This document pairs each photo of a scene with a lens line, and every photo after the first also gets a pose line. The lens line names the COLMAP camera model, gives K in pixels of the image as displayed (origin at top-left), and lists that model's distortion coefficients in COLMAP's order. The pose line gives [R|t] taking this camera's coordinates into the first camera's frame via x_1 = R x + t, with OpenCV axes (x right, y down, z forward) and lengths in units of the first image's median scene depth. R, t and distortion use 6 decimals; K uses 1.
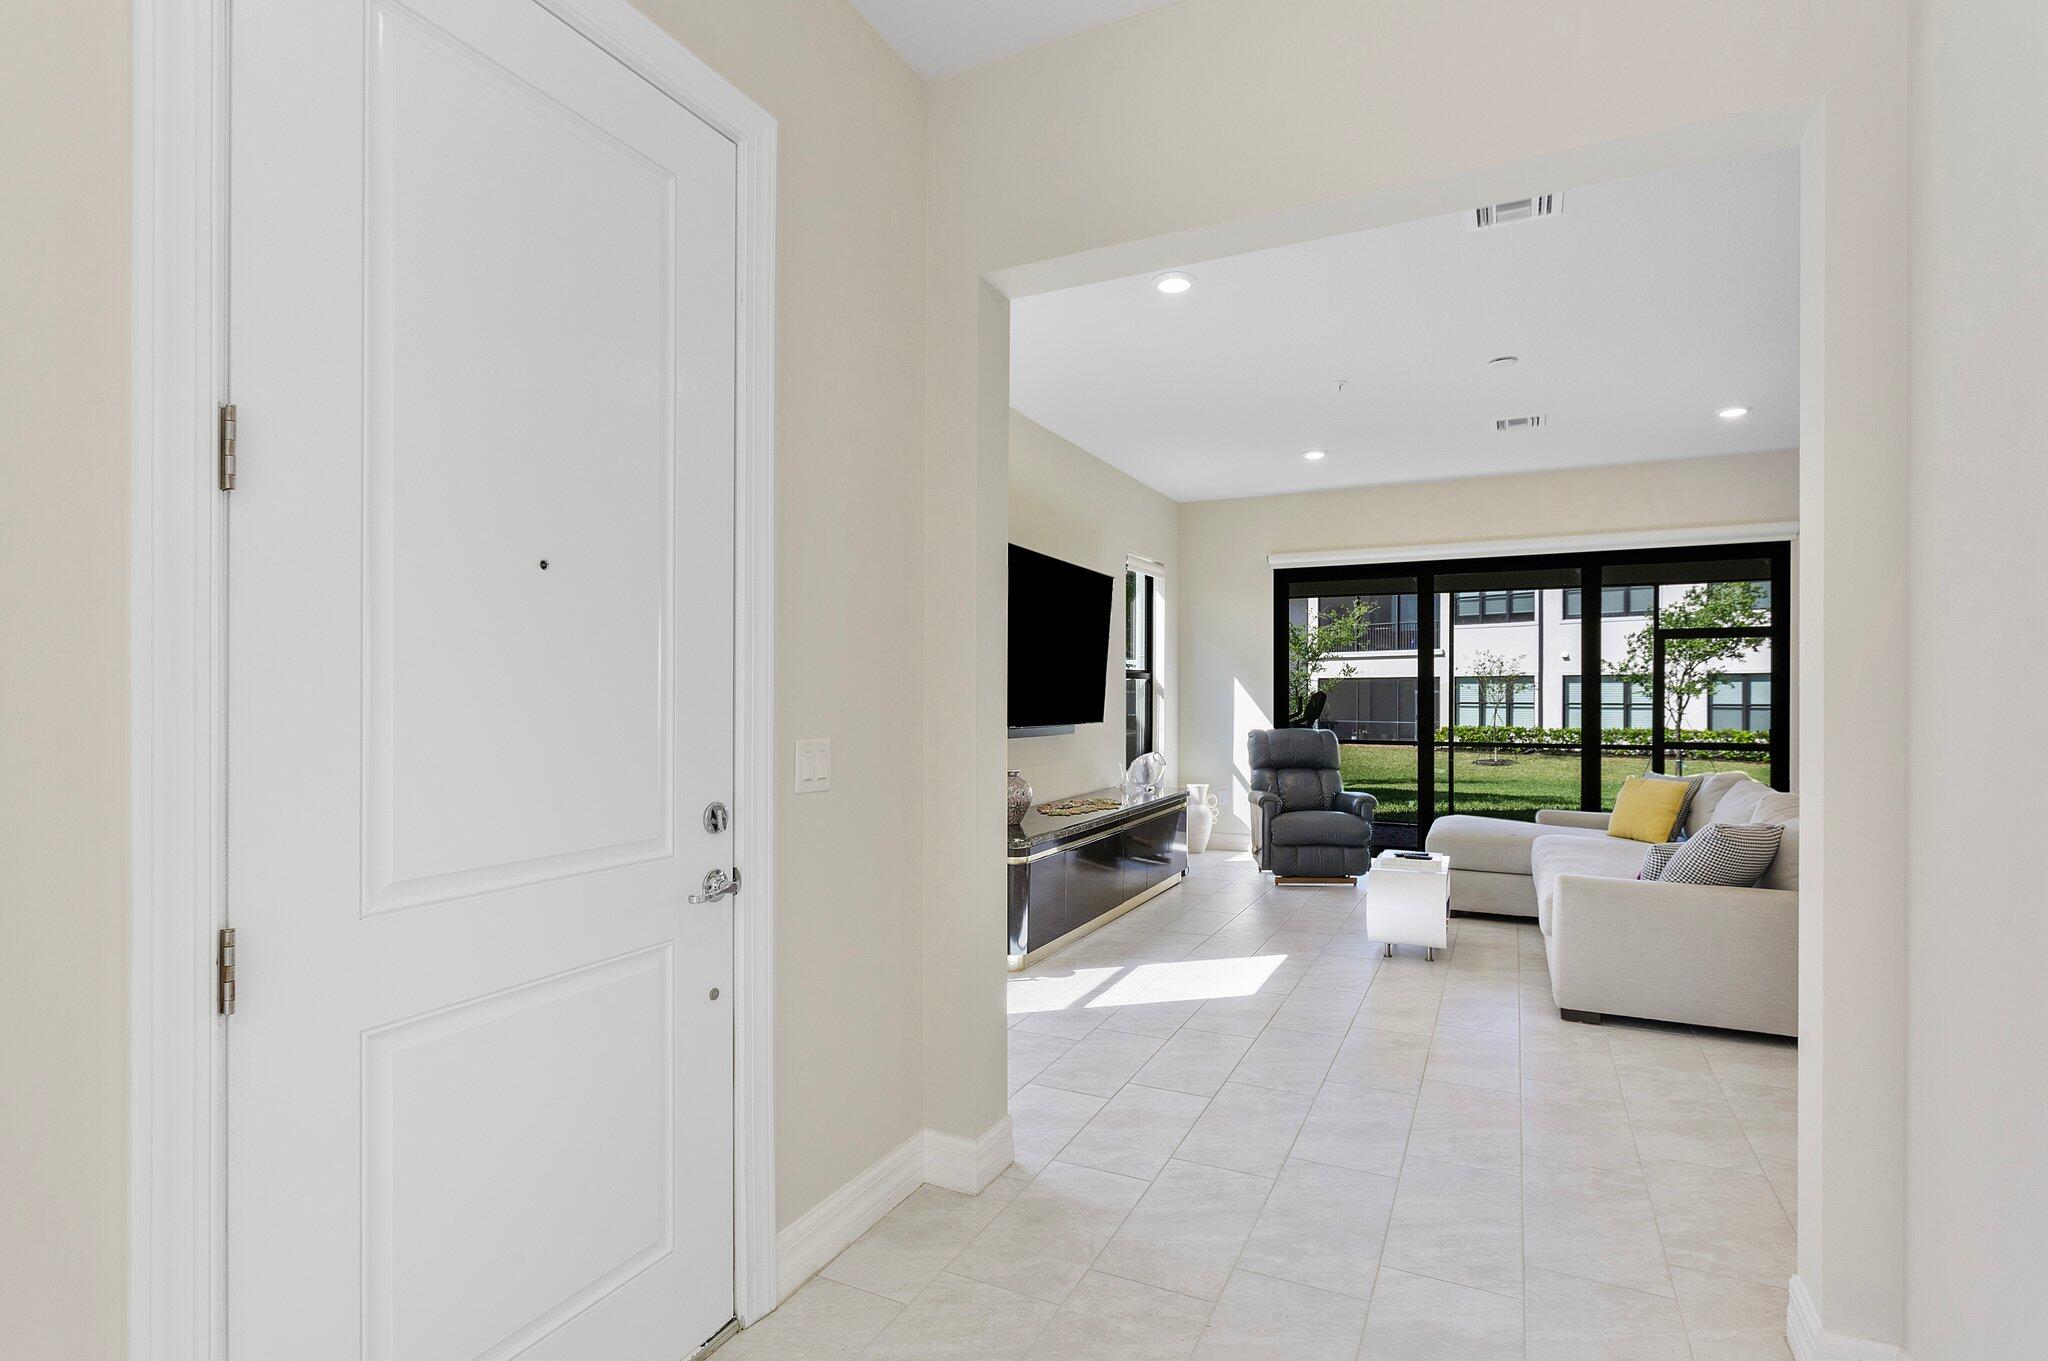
lens RADIAL K [[1028.6, 0, 1023.6], [0, 1028.6, 684.9], [0, 0, 1]] dist [0.003450, 0.000551]
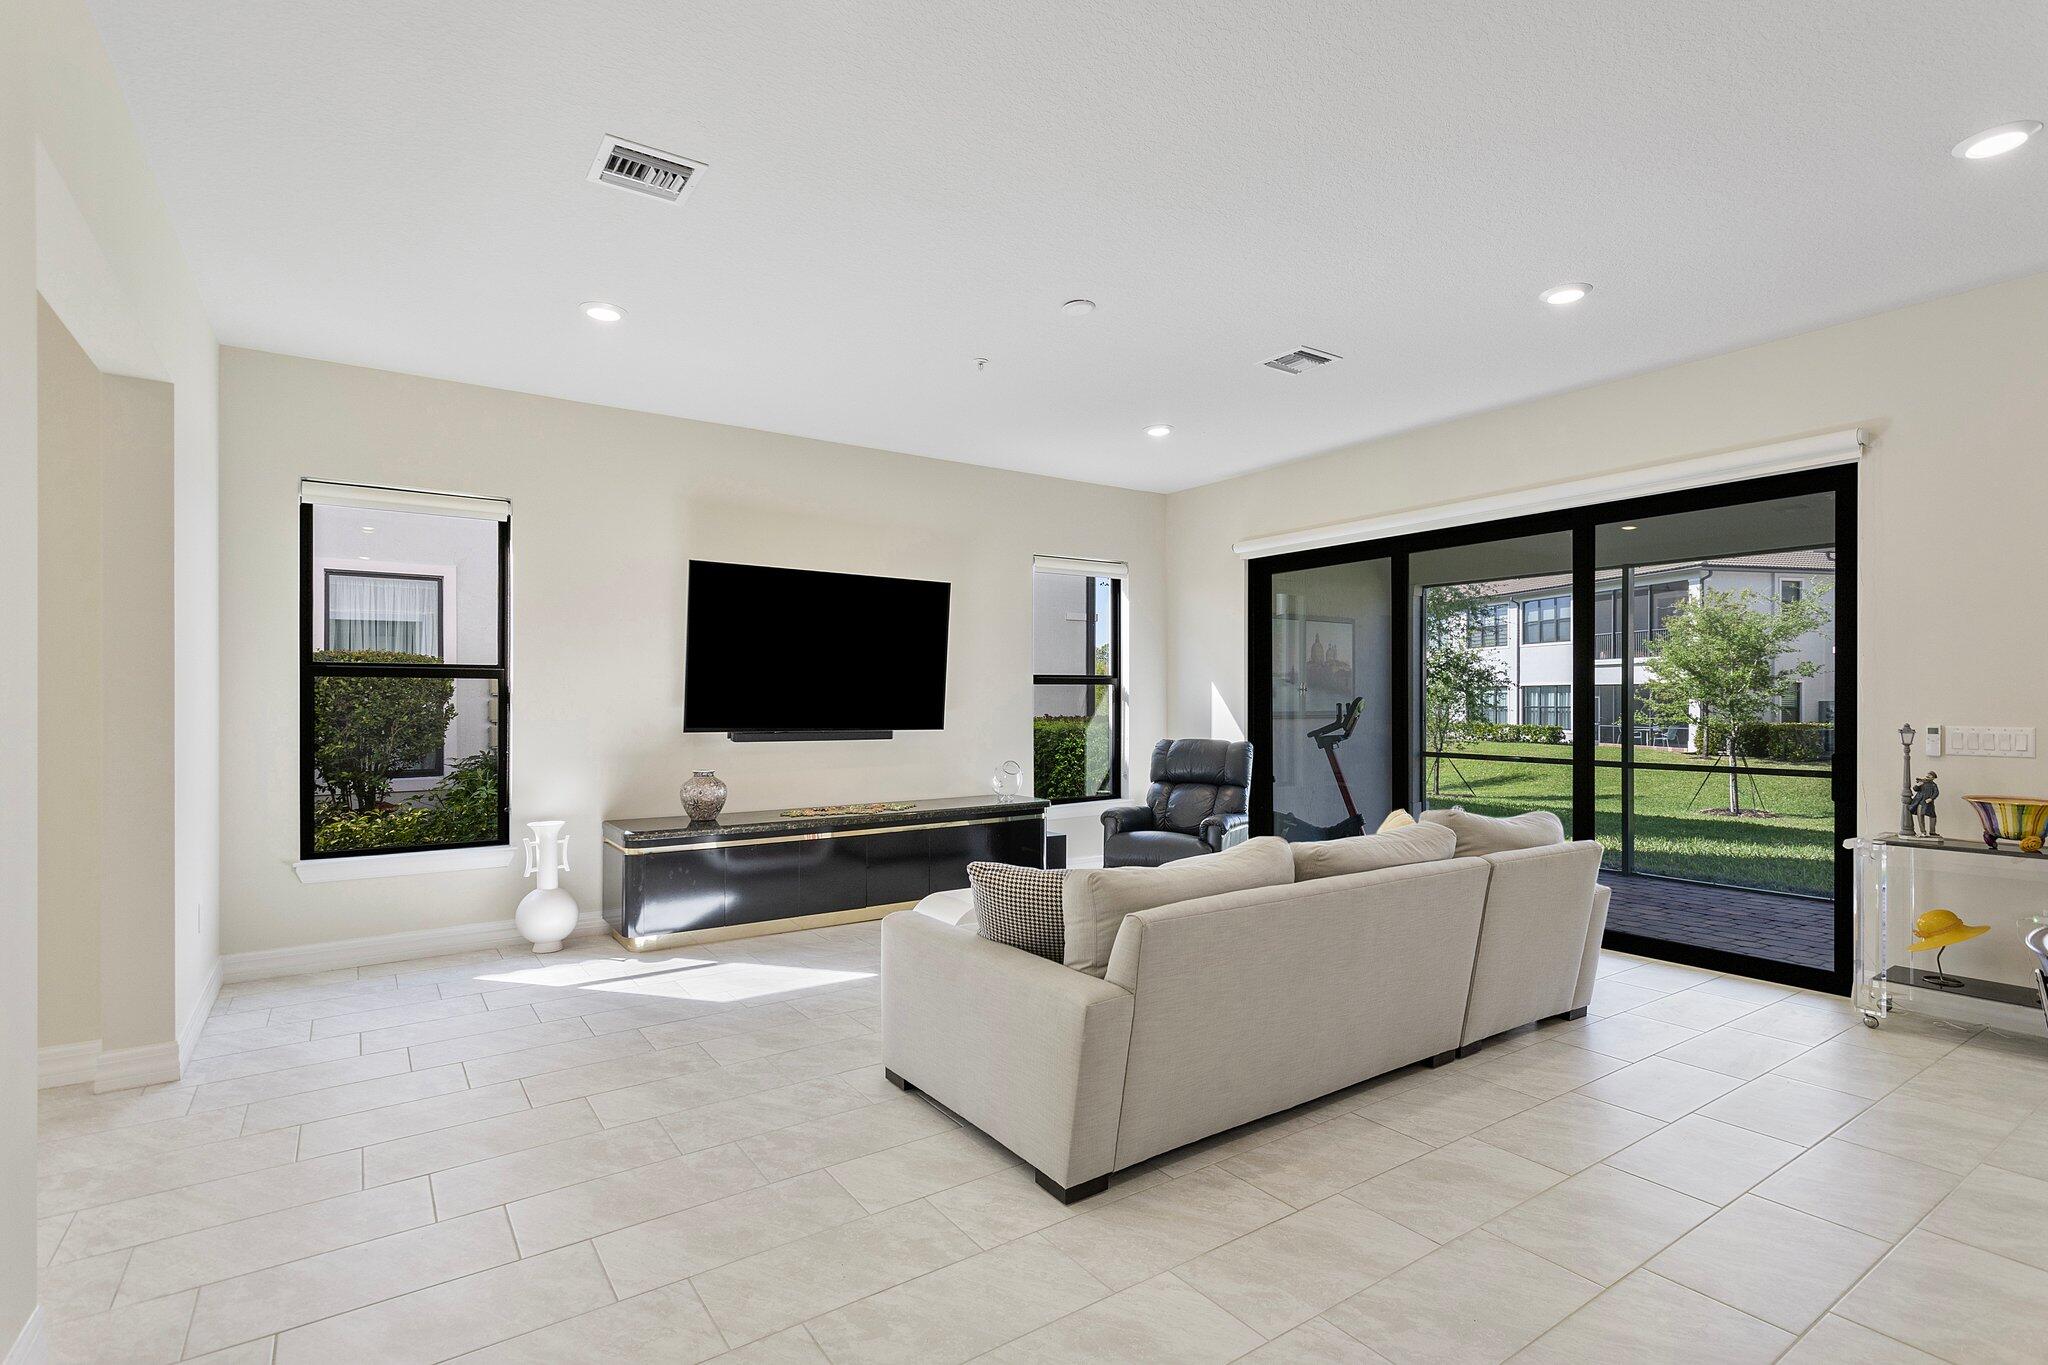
lens RADIAL K [[981.7, 0, 1027.3], [0, 981.7, 695.4], [0, 0, 1]] dist [-0.005716, -0.000351]
pose [[0.867141, -0.006061, -0.498026, 0.587034], [0.006912, 0.999976, -0.000135, 0.004080], [0.498015, -0.003326, 0.867162, 0.199790]]
